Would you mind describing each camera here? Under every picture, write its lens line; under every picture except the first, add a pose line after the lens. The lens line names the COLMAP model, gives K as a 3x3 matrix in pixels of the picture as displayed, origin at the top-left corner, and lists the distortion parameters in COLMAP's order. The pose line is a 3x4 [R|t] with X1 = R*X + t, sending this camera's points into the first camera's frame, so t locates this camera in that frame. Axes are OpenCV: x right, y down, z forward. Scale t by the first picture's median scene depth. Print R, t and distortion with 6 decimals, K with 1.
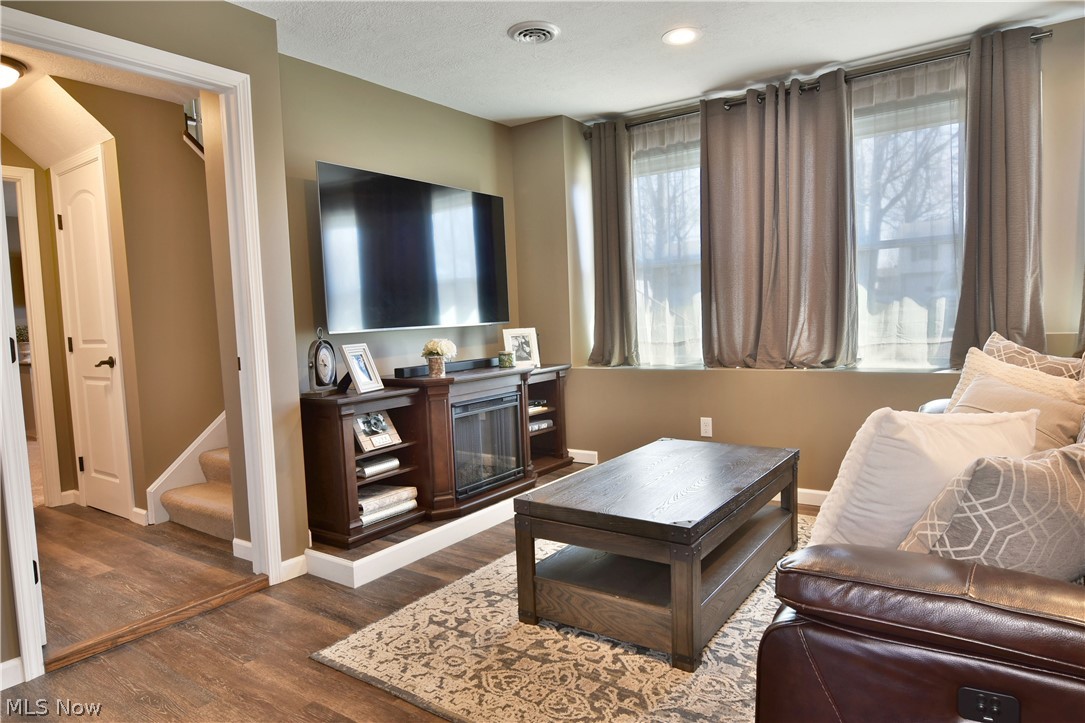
lens RADIAL K [[657.0, 0, 543.4], [0, 657.0, 366.0], [0, 0, 1]] dist [-0.012325, -0.005319]
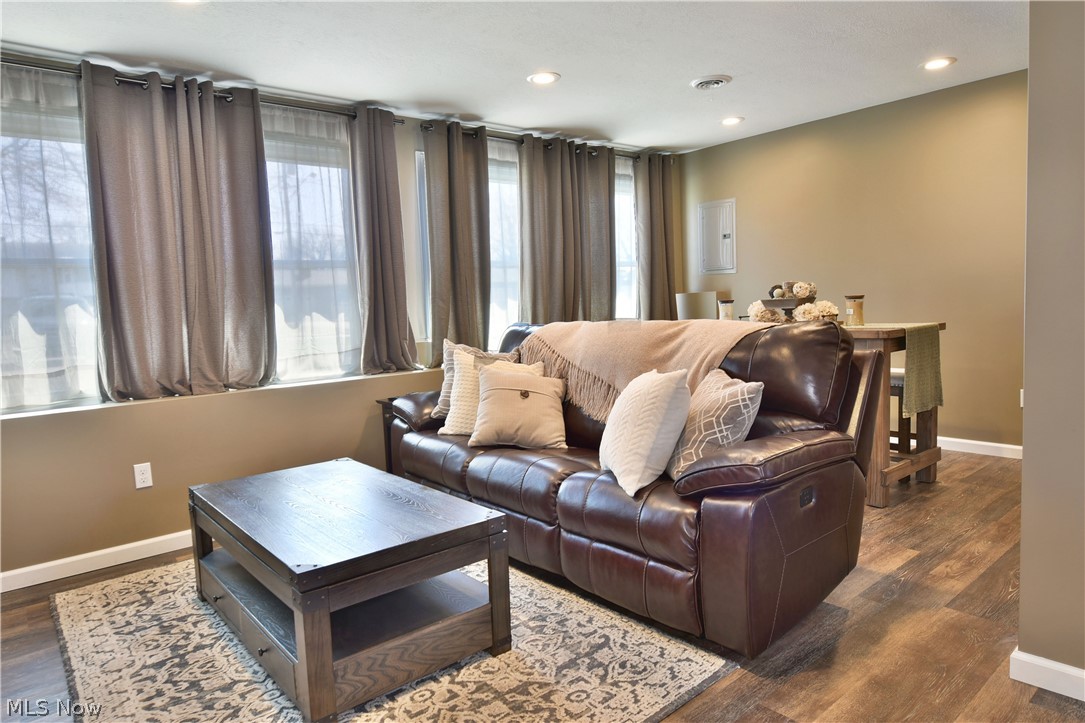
lens RADIAL K [[658.6, 0, 543.0], [0, 658.6, 366.0], [0, 0, 1]] dist [-0.014726, -0.002859]
pose [[0.252567, -0.056919, 0.965904, -0.434886], [0.108156, 0.993673, 0.030275, -0.011892], [-0.961516, 0.096822, 0.257125, 0.351553]]
